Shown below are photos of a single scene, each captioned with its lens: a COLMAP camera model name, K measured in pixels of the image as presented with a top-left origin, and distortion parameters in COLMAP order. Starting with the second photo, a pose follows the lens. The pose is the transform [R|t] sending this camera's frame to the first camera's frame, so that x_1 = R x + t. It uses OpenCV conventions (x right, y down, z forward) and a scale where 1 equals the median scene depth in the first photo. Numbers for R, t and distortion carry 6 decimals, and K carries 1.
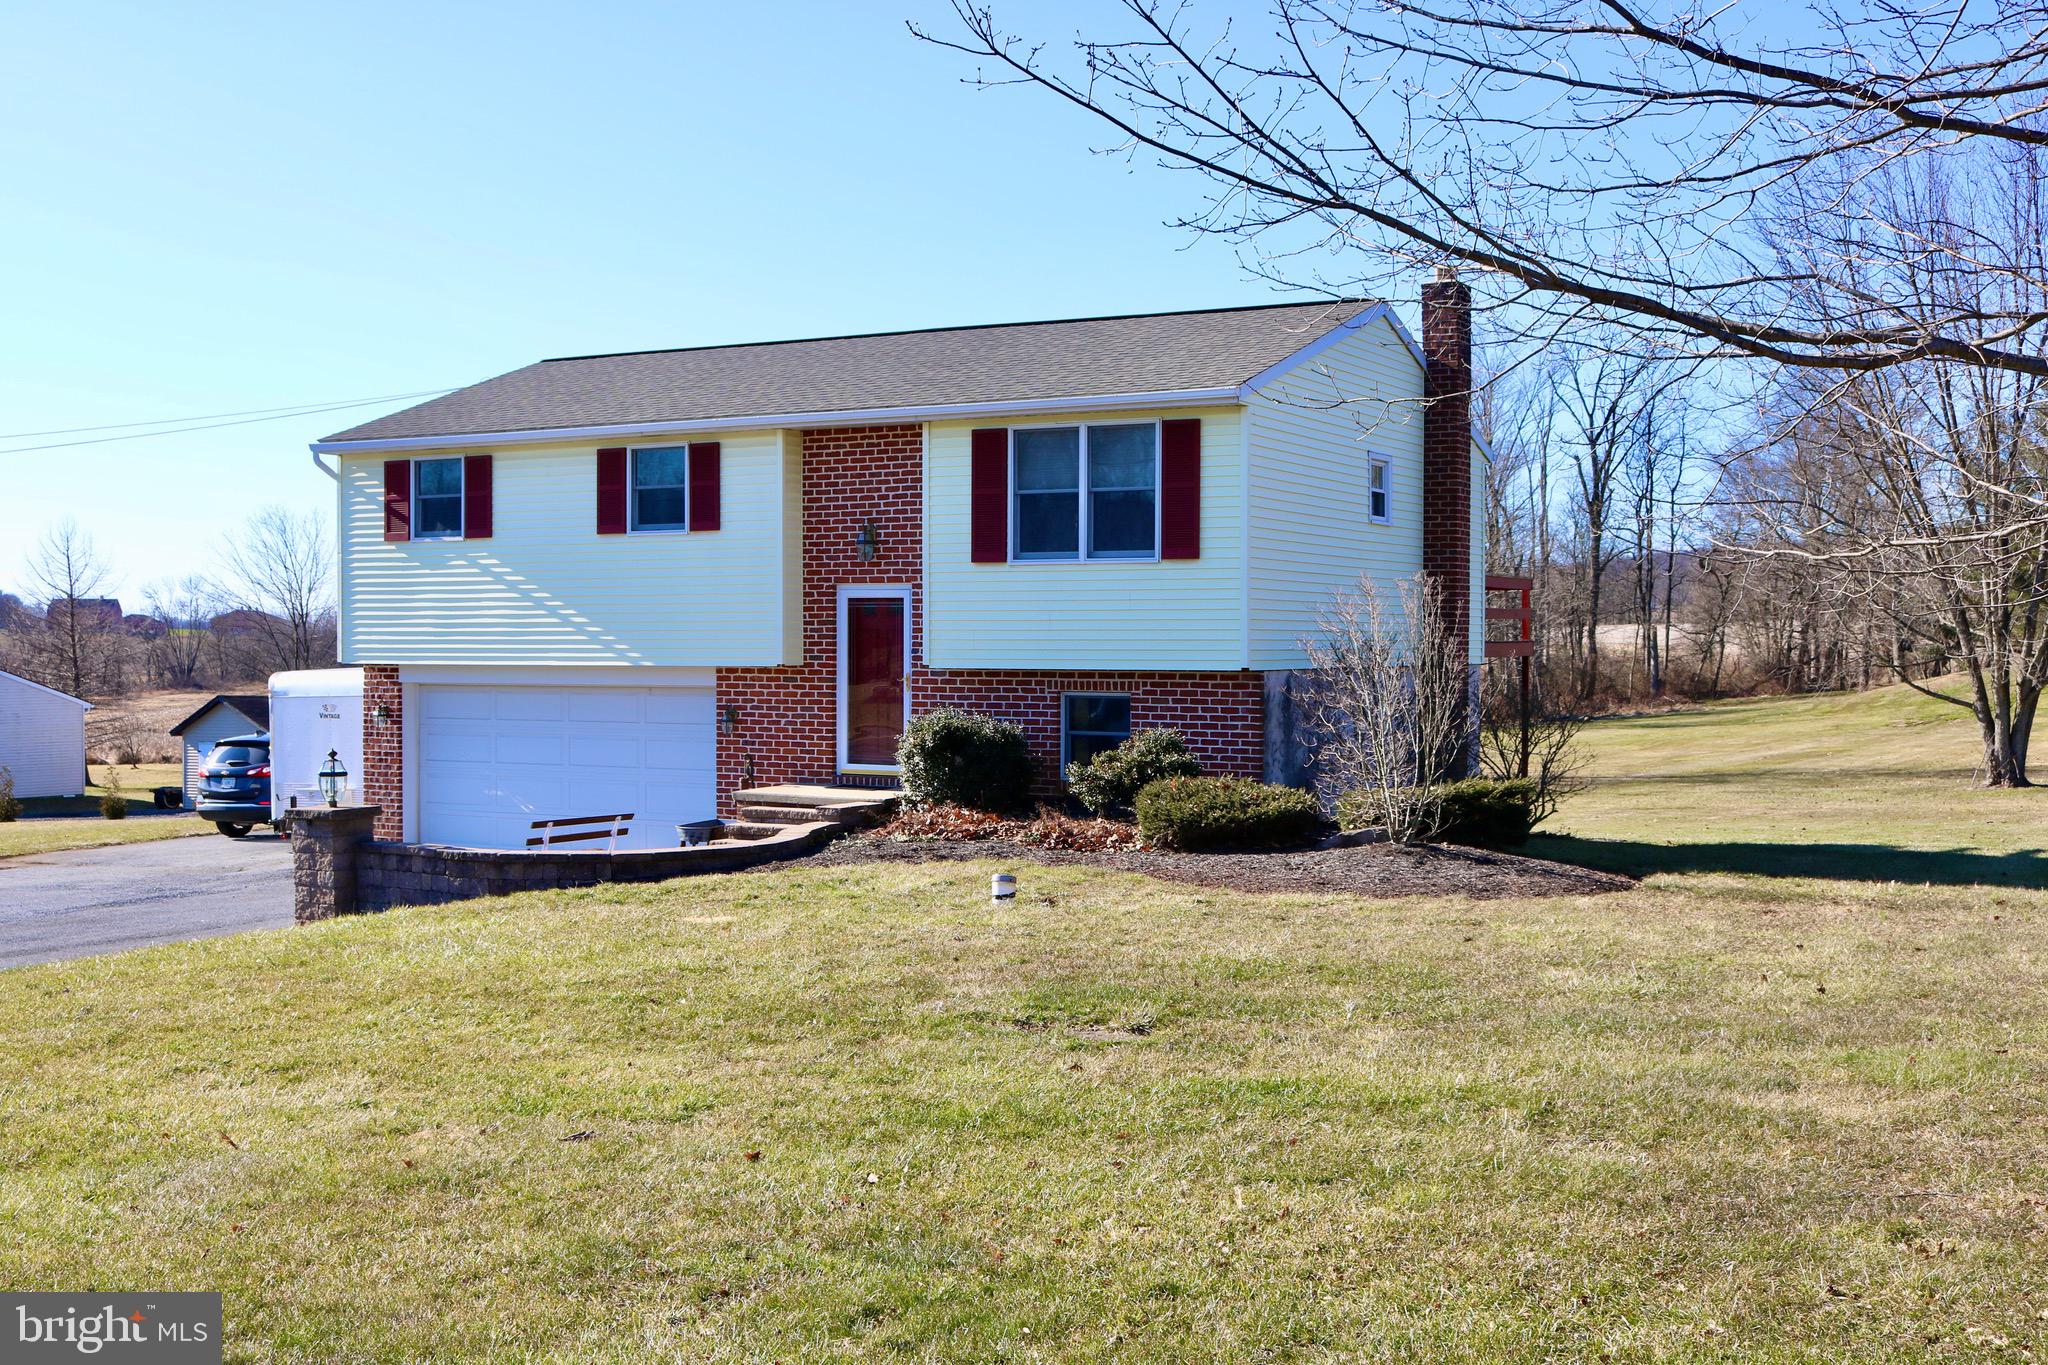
lens RADIAL K [[2261.7, 0, 1024.0], [0, 2261.7, 682.5], [0, 0, 1]] dist [-0.117870, -0.002531]
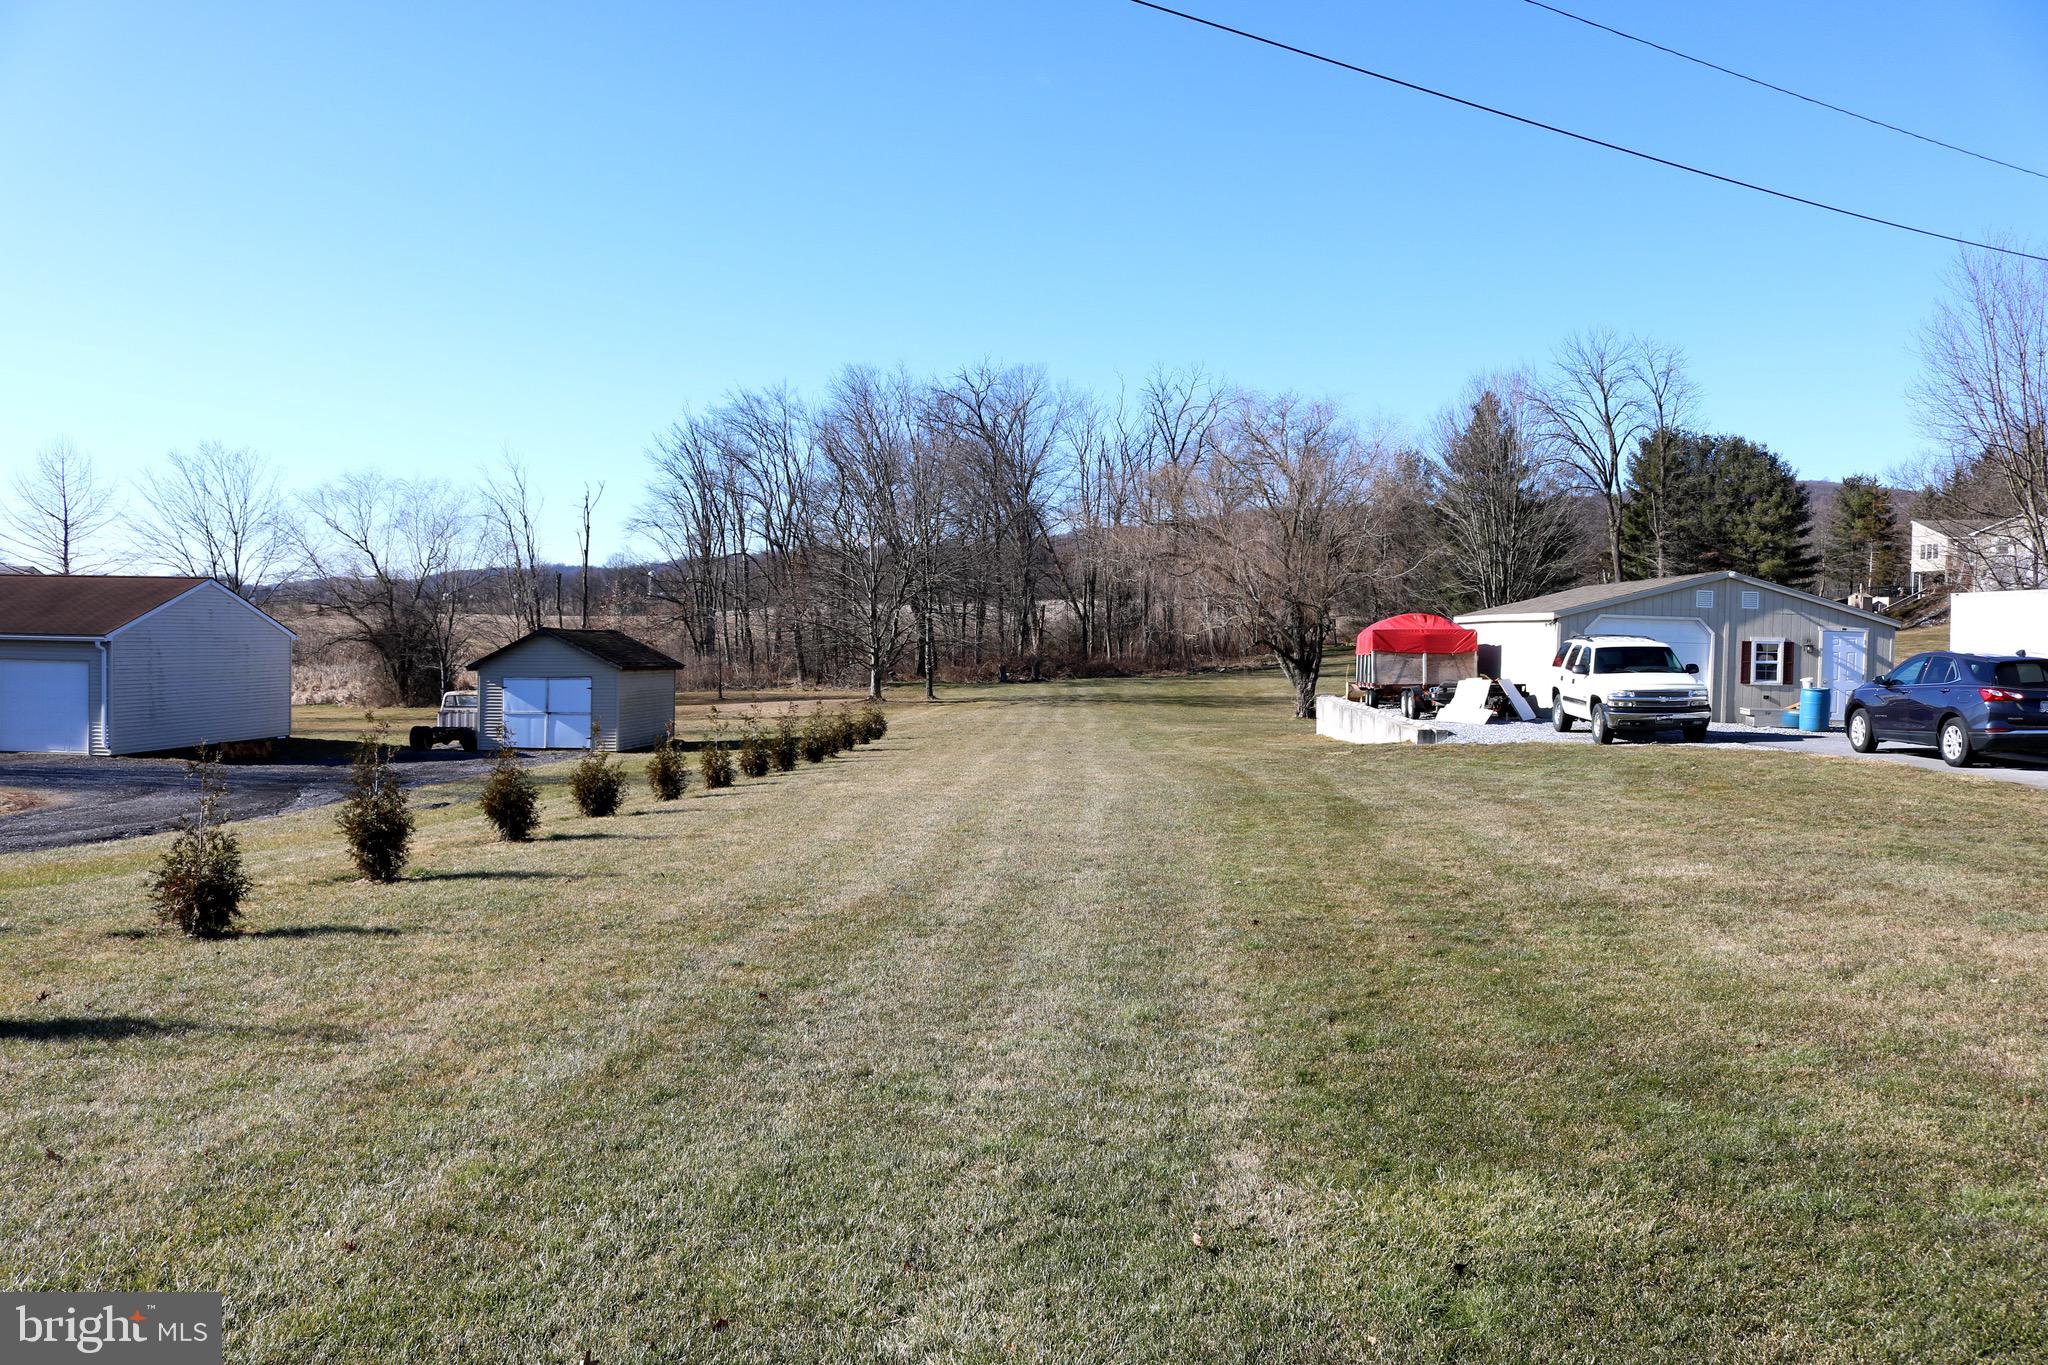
lens RADIAL K [[1675.8, 0, 1024.0], [0, 1675.8, 682.5], [0, 0, 1]] dist [-0.145073, 0.102441]
pose [[0.897349, 0.005009, 0.441293, -1.366241], [-0.014157, 0.999748, 0.017440, 0.040036], [-0.441094, -0.021898, 0.897194, 0.808740]]
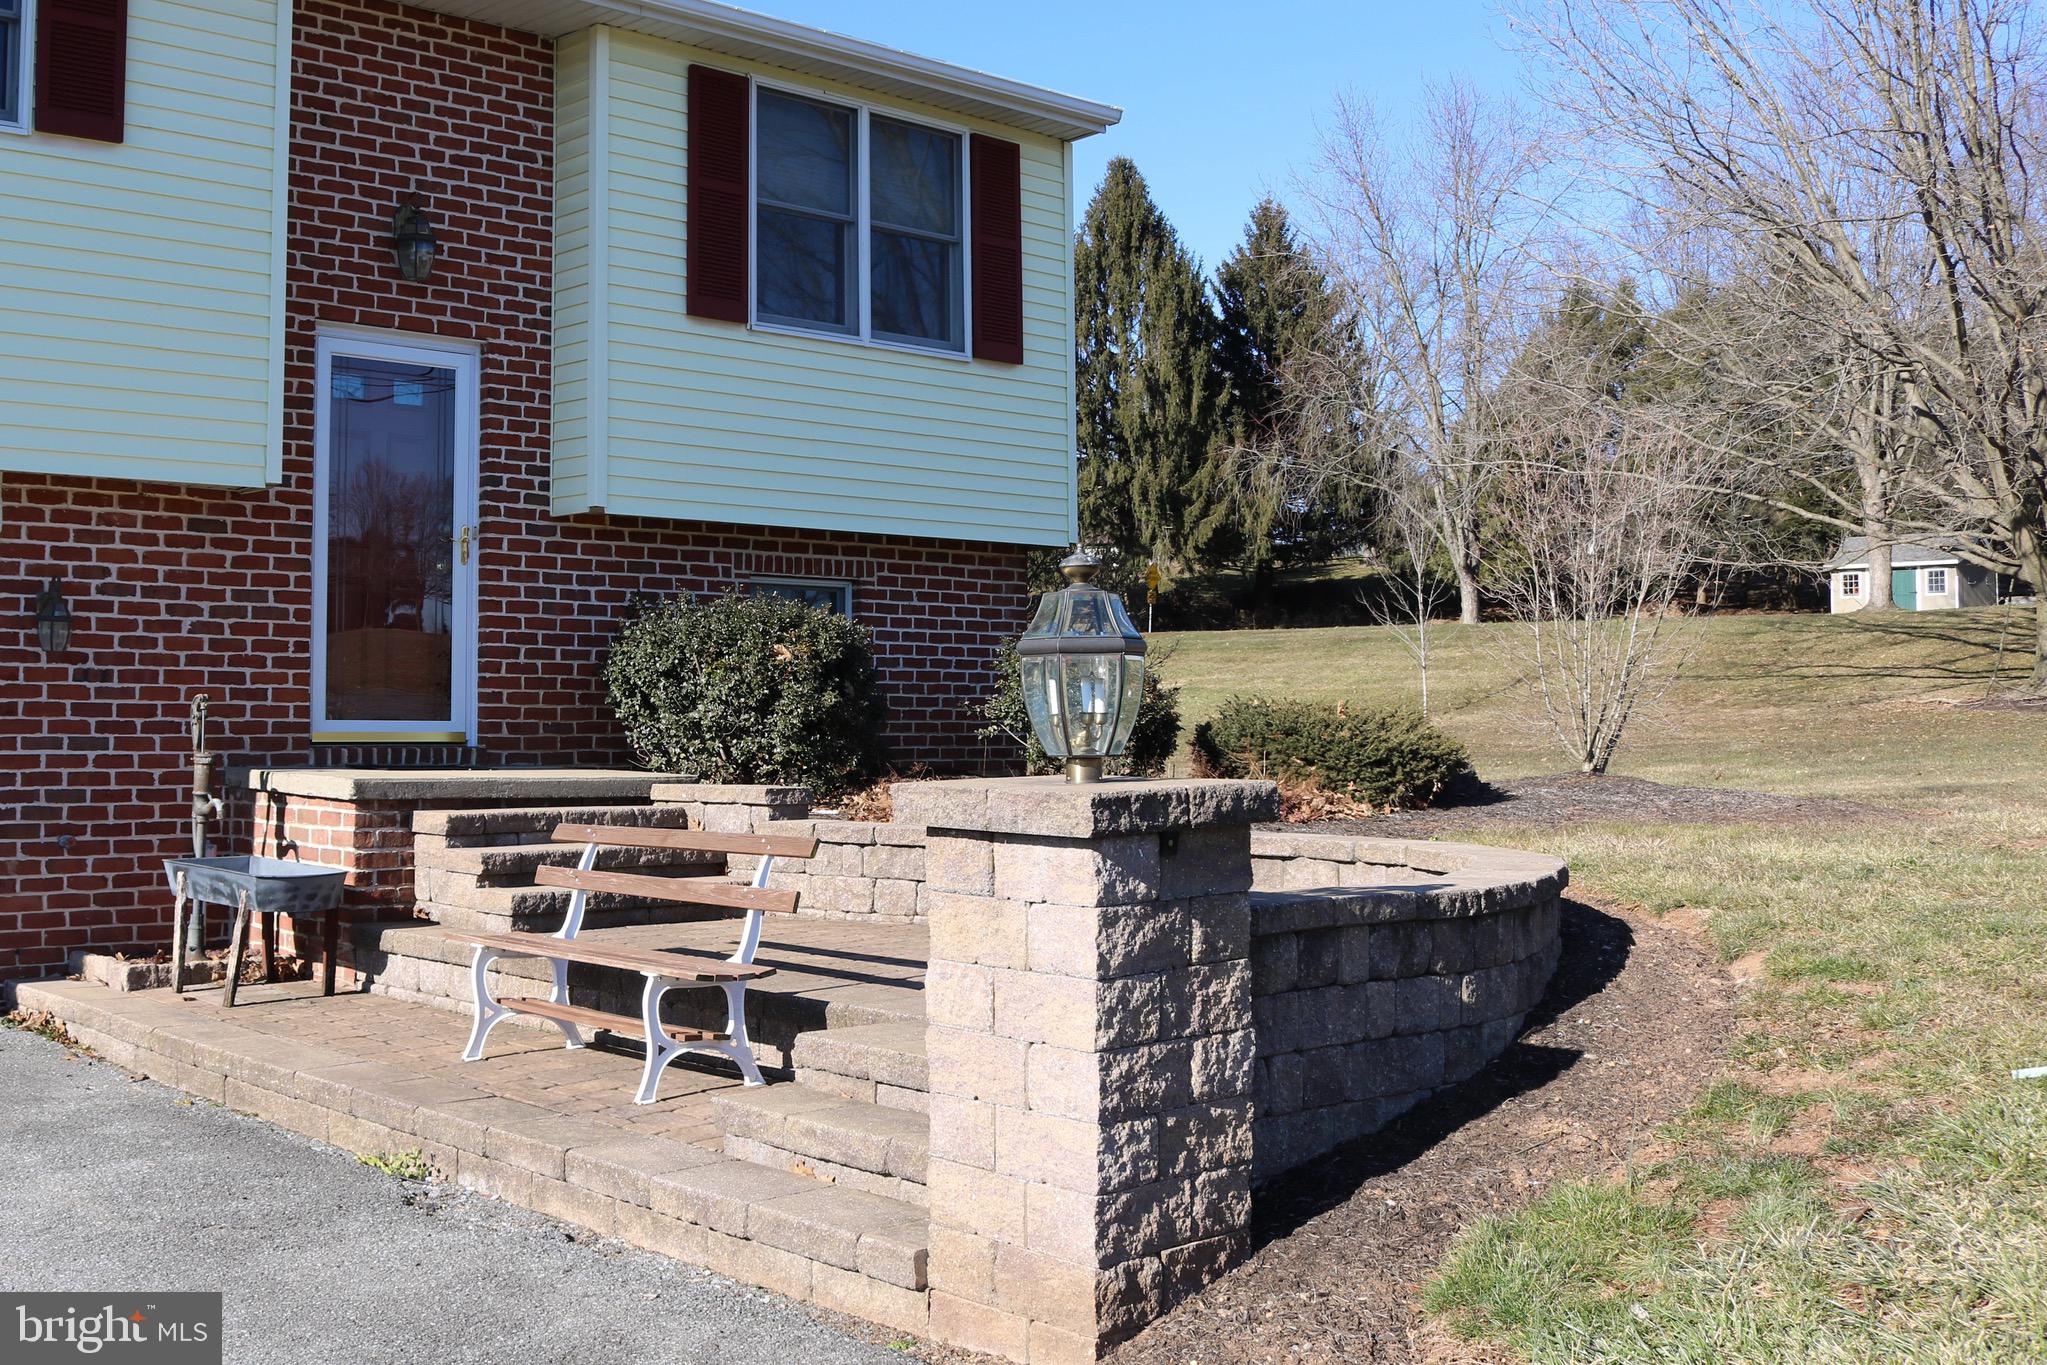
lens RADIAL K [[2124.4, 0, 750.0], [0, 2124.4, 618.1], [0, 0, 1]] dist [-0.143824, 0.011771]
pose [[0.382665, 0.041583, 0.922951, -0.432774], [0.019534, 0.998399, -0.053081, 0.039427], [-0.923681, 0.038341, 0.381240, 0.756649]]
